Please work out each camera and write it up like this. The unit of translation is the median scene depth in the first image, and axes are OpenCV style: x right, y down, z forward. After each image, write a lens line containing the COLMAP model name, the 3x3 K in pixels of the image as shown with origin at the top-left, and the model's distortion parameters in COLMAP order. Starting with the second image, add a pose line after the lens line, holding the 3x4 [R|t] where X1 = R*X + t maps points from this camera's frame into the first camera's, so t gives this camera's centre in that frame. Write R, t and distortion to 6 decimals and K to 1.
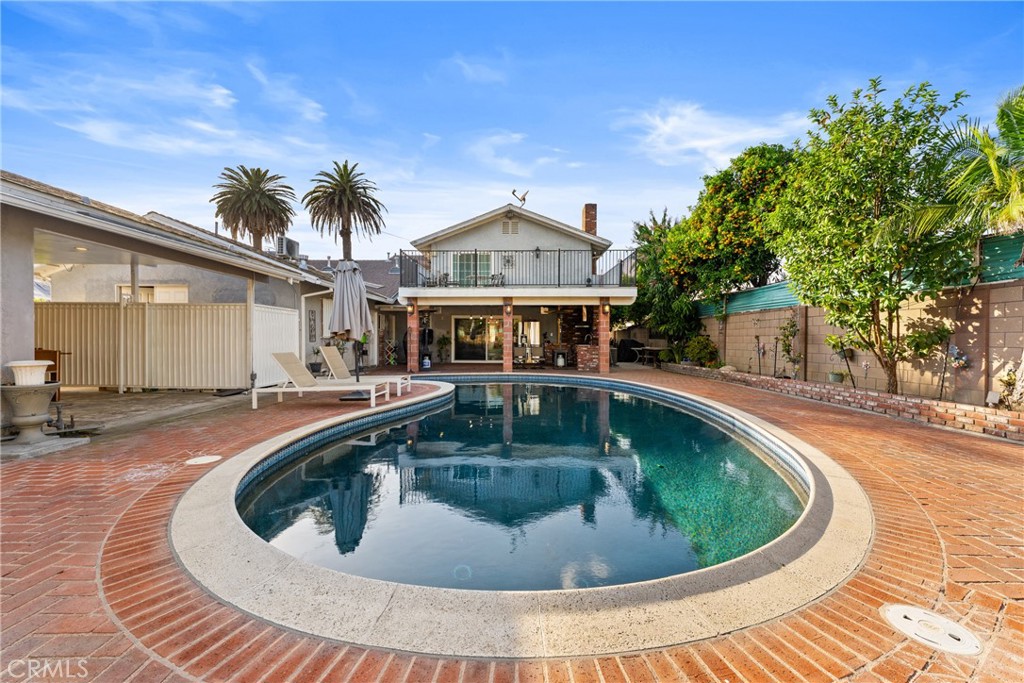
lens RADIAL K [[408.7, 0, 512.0], [0, 408.7, 341.5], [0, 0, 1]] dist [0.000651, -0.000158]
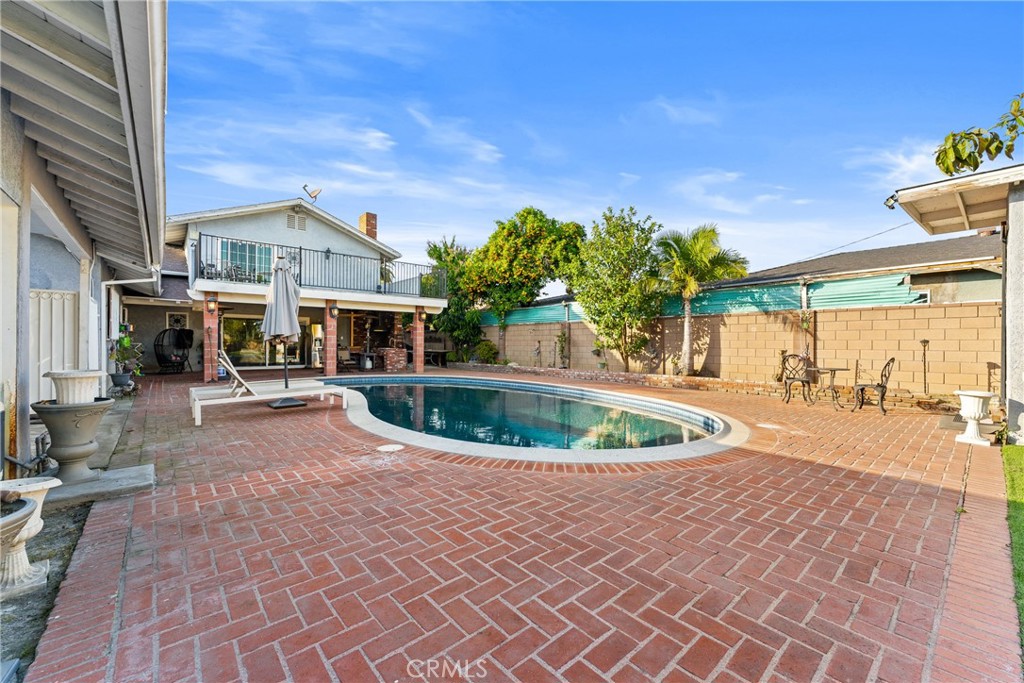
lens RADIAL K [[407.6, 0, 507.8], [0, 407.6, 344.9], [0, 0, 1]] dist [0.002849, 0.000528]
pose [[0.754650, 0.000187, 0.656127, -0.413813], [-0.000014, 1.000000, -0.000269, 0.000465], [-0.656127, 0.000194, 0.754650, -0.025734]]
